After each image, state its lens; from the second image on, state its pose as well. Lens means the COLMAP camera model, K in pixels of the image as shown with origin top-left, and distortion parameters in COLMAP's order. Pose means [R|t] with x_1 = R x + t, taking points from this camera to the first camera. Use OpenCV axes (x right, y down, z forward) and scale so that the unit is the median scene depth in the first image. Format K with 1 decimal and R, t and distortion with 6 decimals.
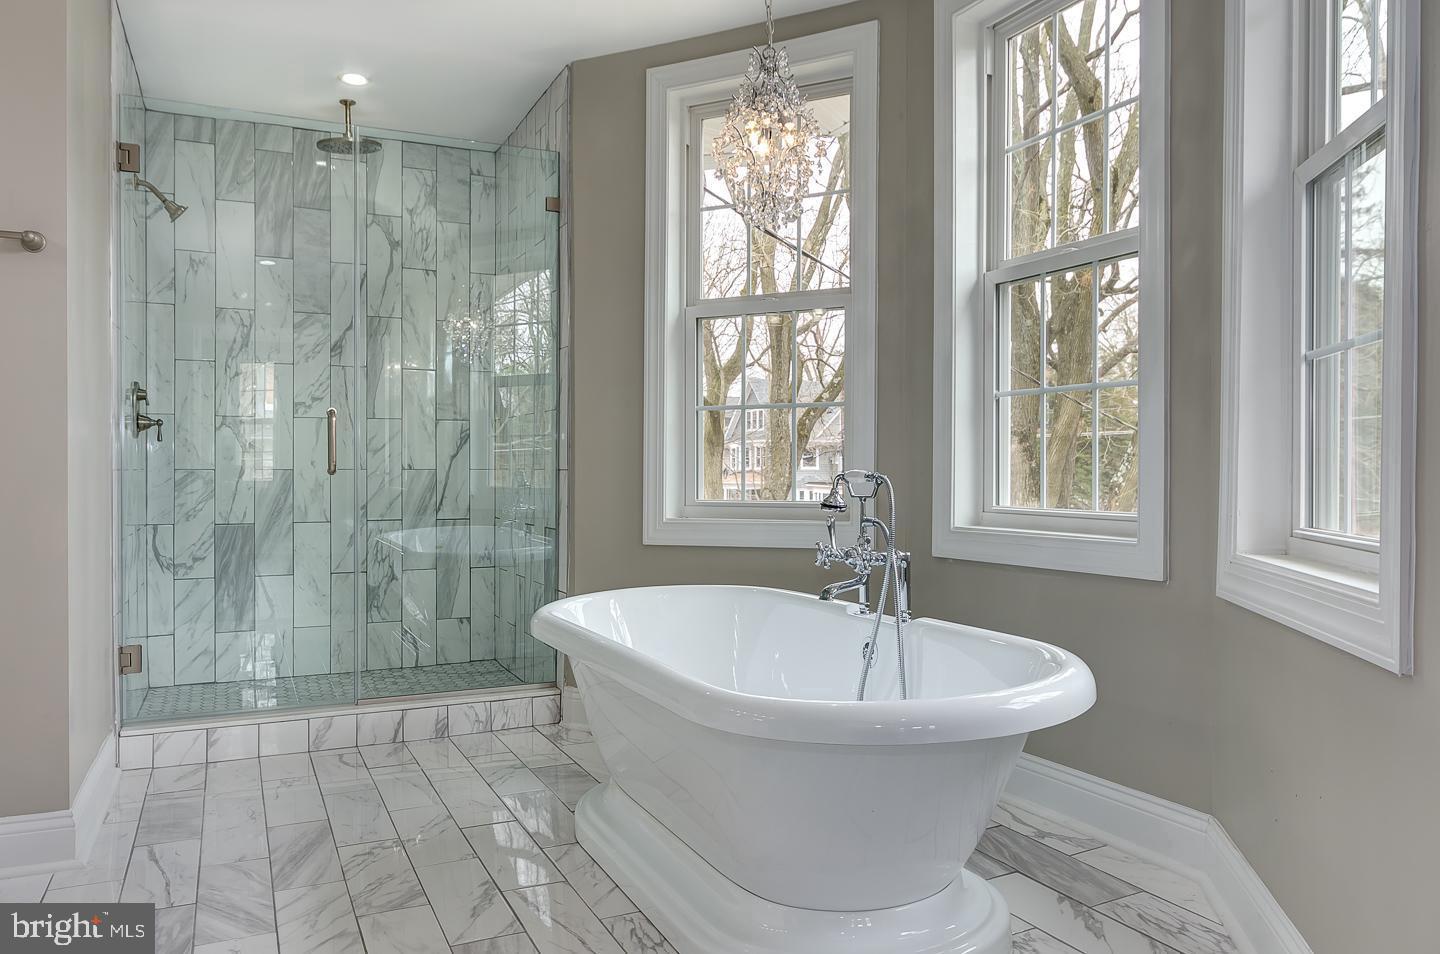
lens RADIAL K [[1050.0, 0, 720.0], [0, 1050.0, 477.0], [0, 0, 1]] dist [-0.006035, -0.008009]
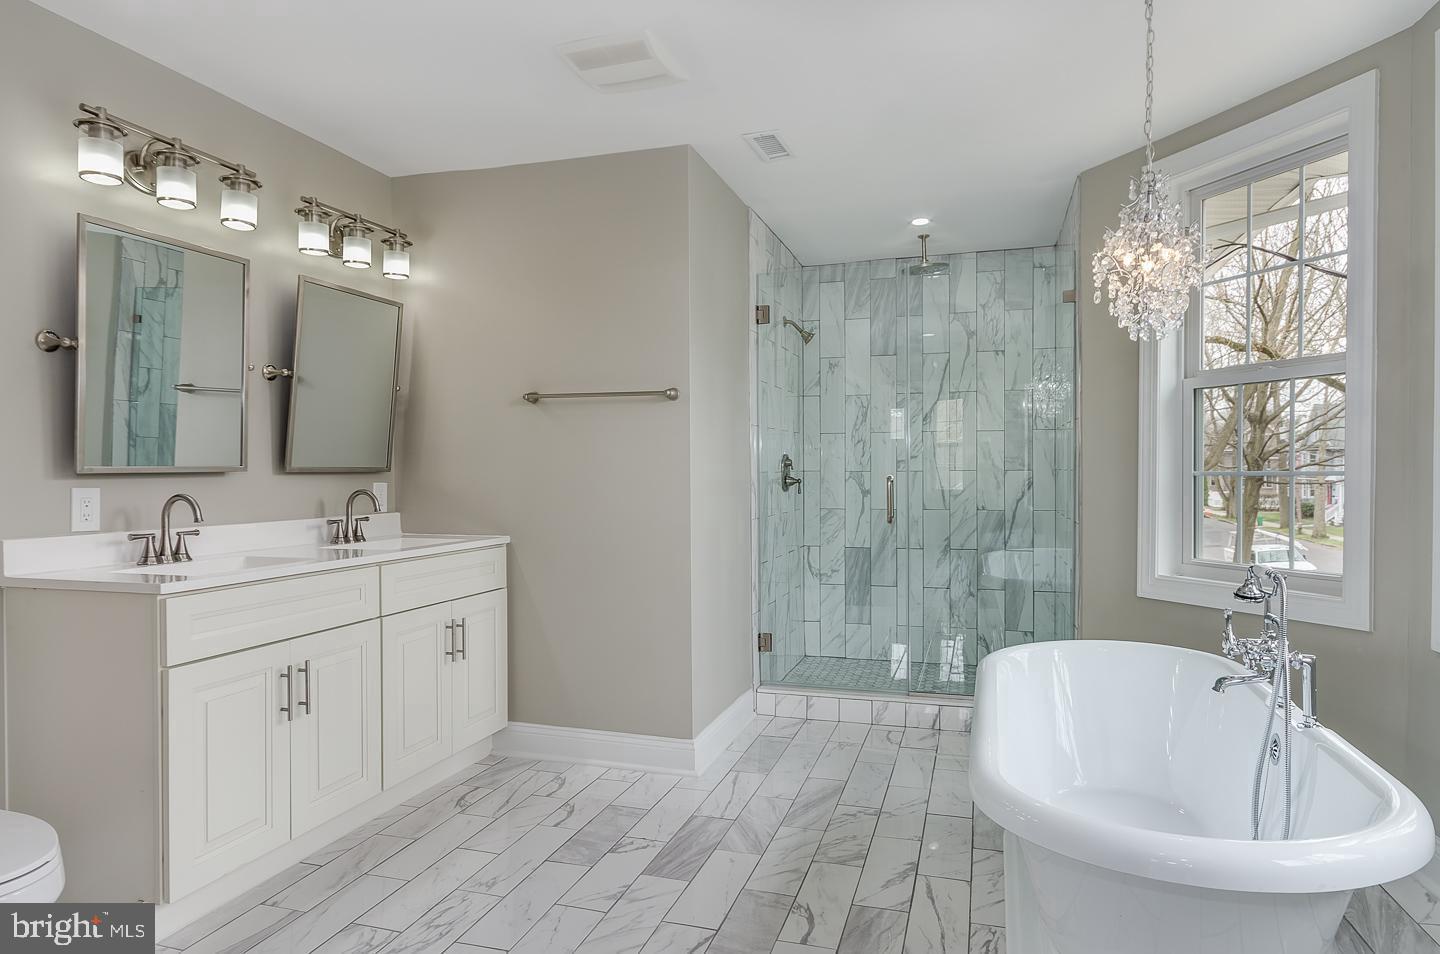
lens RADIAL K [[849.9, 0, 720.0], [0, 849.9, 477.0], [0, 0, 1]] dist [-0.003636, 0.000620]
pose [[0.735093, 0.002307, -0.677962, 0.203116], [0.002395, 0.999979, 0.005999, -0.066076], [0.677962, -0.006034, 0.735072, 0.036640]]
